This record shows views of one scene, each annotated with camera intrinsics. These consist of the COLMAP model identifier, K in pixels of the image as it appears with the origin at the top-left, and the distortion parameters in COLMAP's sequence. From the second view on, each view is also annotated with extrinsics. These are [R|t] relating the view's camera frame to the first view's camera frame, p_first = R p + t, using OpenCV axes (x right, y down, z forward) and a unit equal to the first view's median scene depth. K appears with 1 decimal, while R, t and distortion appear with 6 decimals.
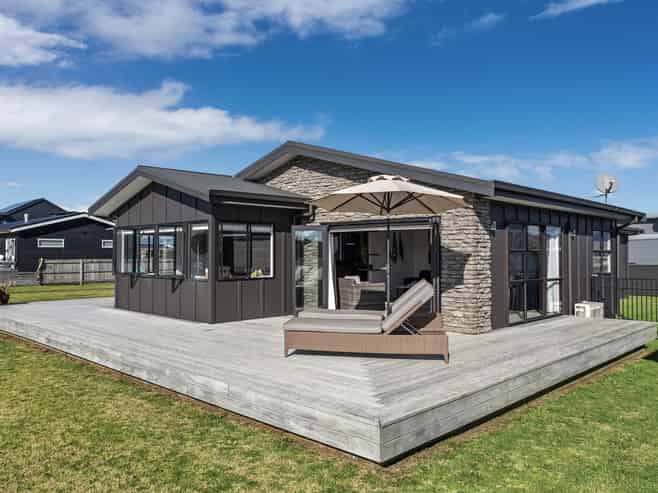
lens RADIAL K [[526.2, 0, 329.0], [0, 526.2, 246.5], [0, 0, 1]] dist [0.000884, 0.000382]
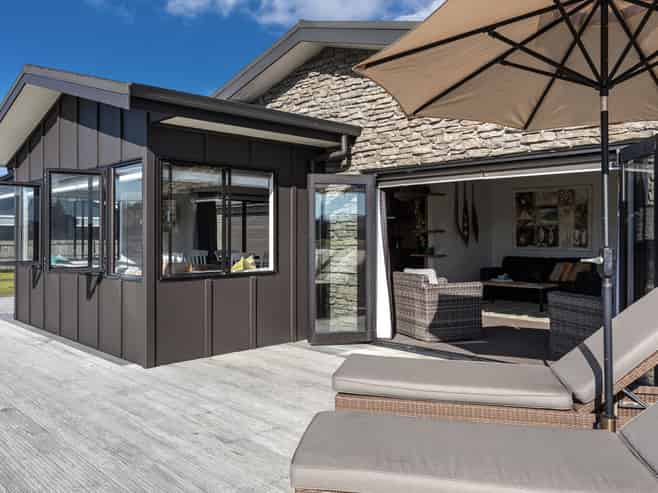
lens RADIAL K [[553.9, 0, 329.0], [0, 553.9, 246.5], [0, 0, 1]] dist [0.006313, 0.001797]
pose [[0.999274, 0.000386, -0.038097, -0.028151], [0.000897, 0.999433, 0.033644, 0.014015], [0.038088, -0.033654, 0.998708, 0.433076]]
